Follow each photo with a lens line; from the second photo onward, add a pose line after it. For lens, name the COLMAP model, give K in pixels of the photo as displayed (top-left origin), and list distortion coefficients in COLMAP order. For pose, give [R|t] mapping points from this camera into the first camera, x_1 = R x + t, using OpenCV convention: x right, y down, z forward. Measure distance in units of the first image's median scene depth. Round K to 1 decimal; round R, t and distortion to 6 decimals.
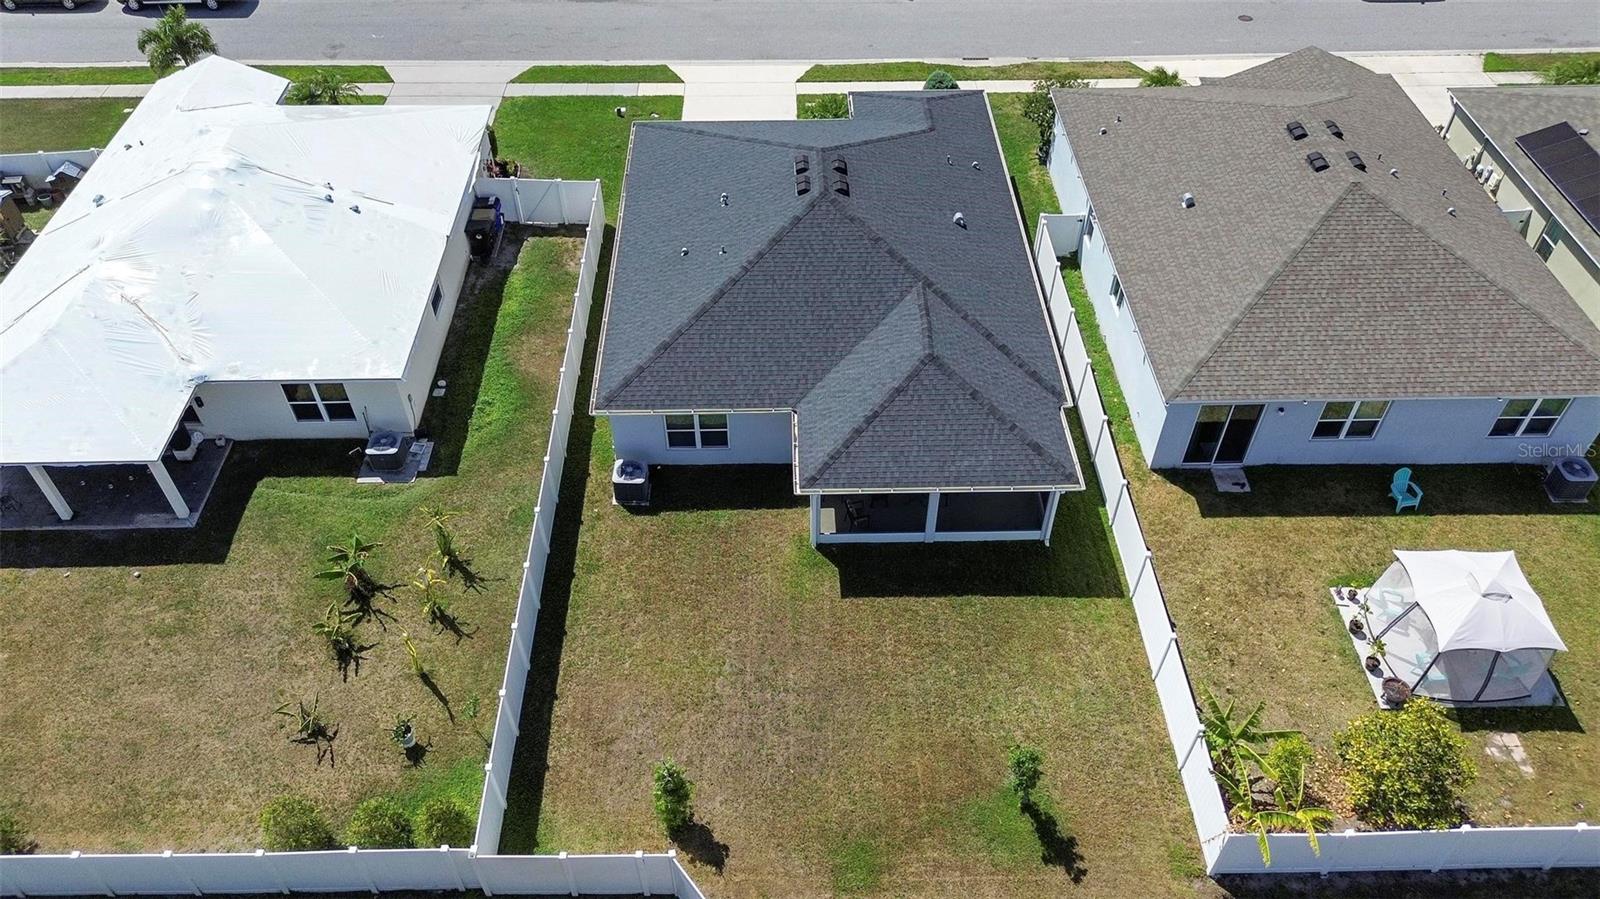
lens RADIAL K [[1131.3, 0, 800.0], [0, 1131.3, 449.5], [0, 0, 1]] dist [0.059563, -0.068862]
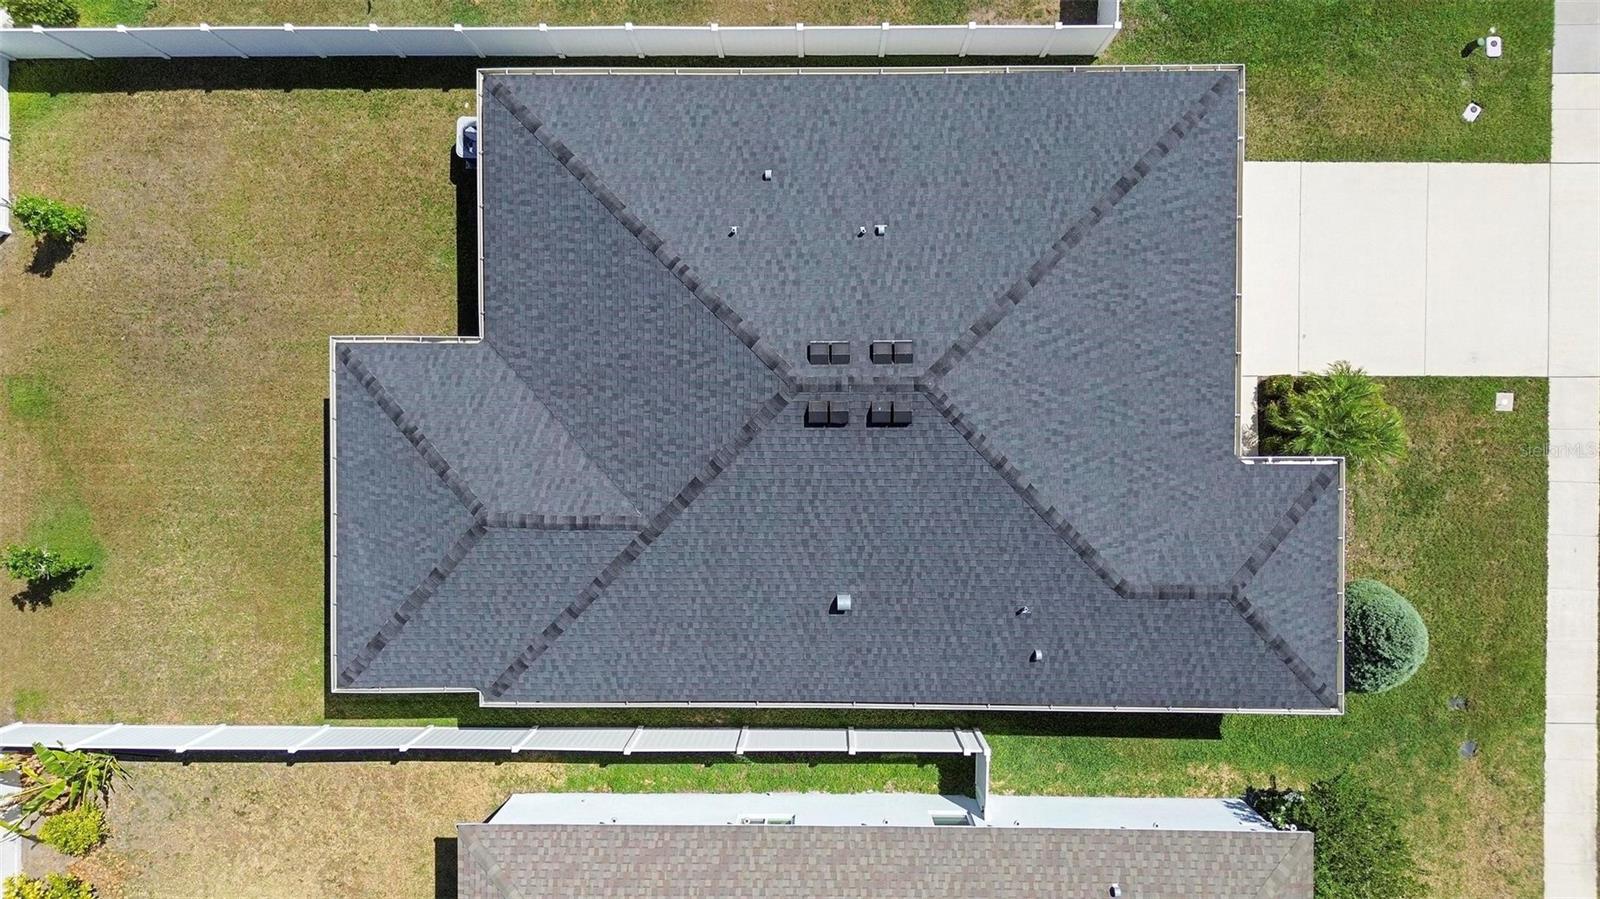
lens RADIAL K [[1091.8, 0, 800.0], [0, 1091.8, 449.5], [0, 0, 1]] dist [0.054574, -0.058078]
pose [[-0.026290, 0.999590, 0.011367, 0.054529], [-0.697341, -0.026485, 0.716250, -0.712908], [0.716258, 0.010904, 0.697751, 0.641610]]
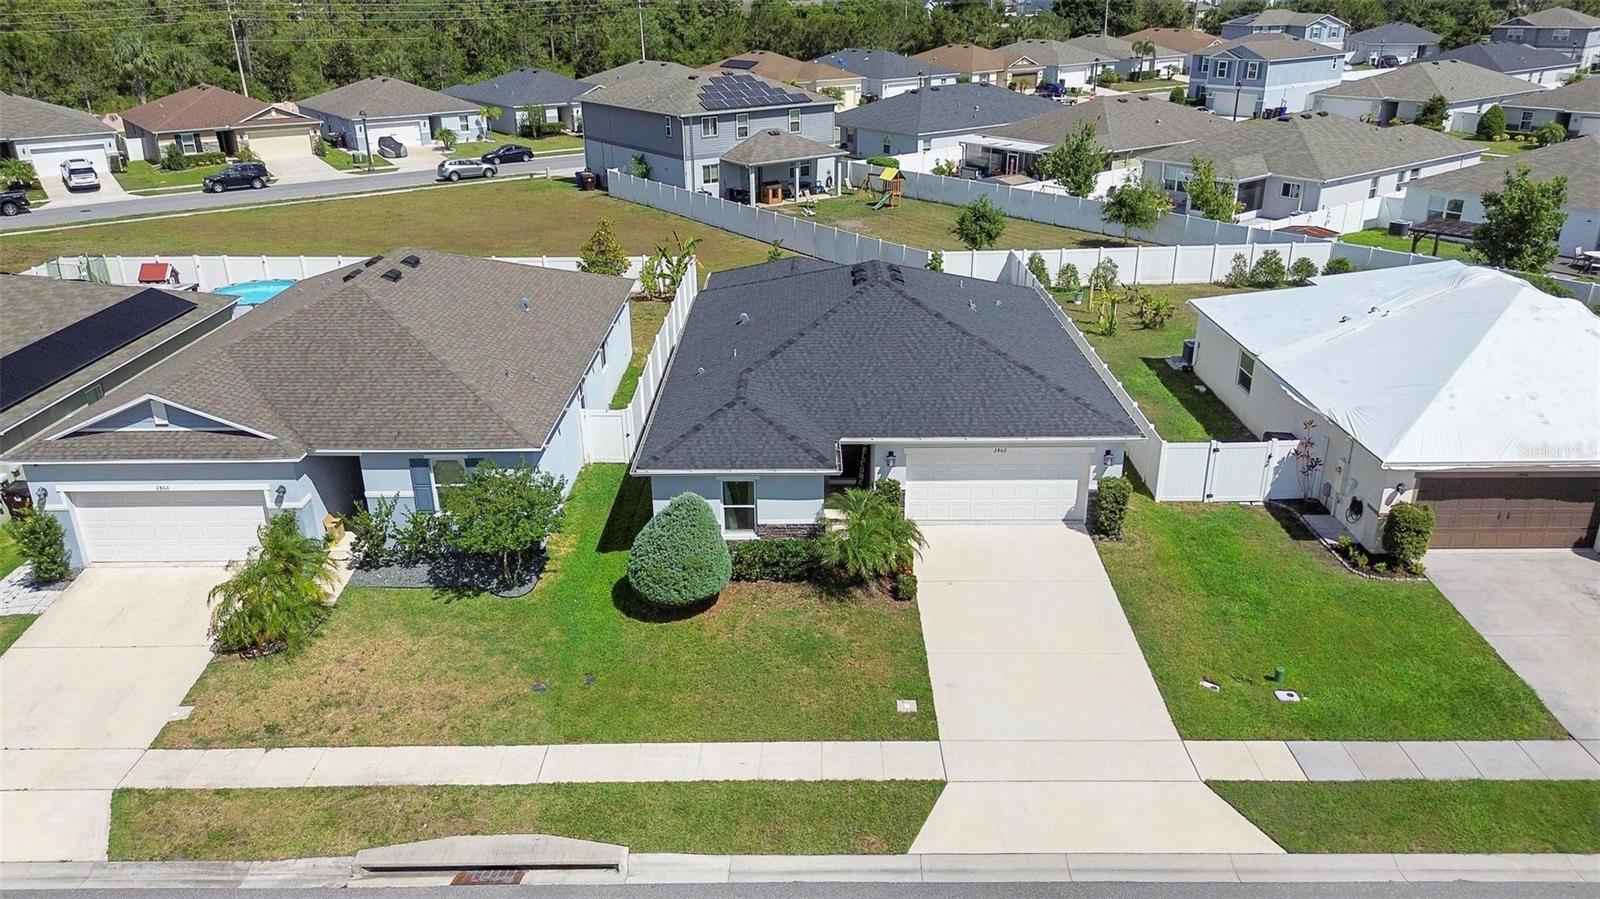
lens RADIAL K [[1123.1, 0, 800.0], [0, 1123.1, 449.5], [0, 0, 1]] dist [0.065308, -0.075365]
pose [[-0.999499, -0.004724, 0.031295, 0.065353], [0.027165, 0.379291, 0.924878, -1.279315], [-0.016239, 0.925265, -0.378973, 1.733555]]
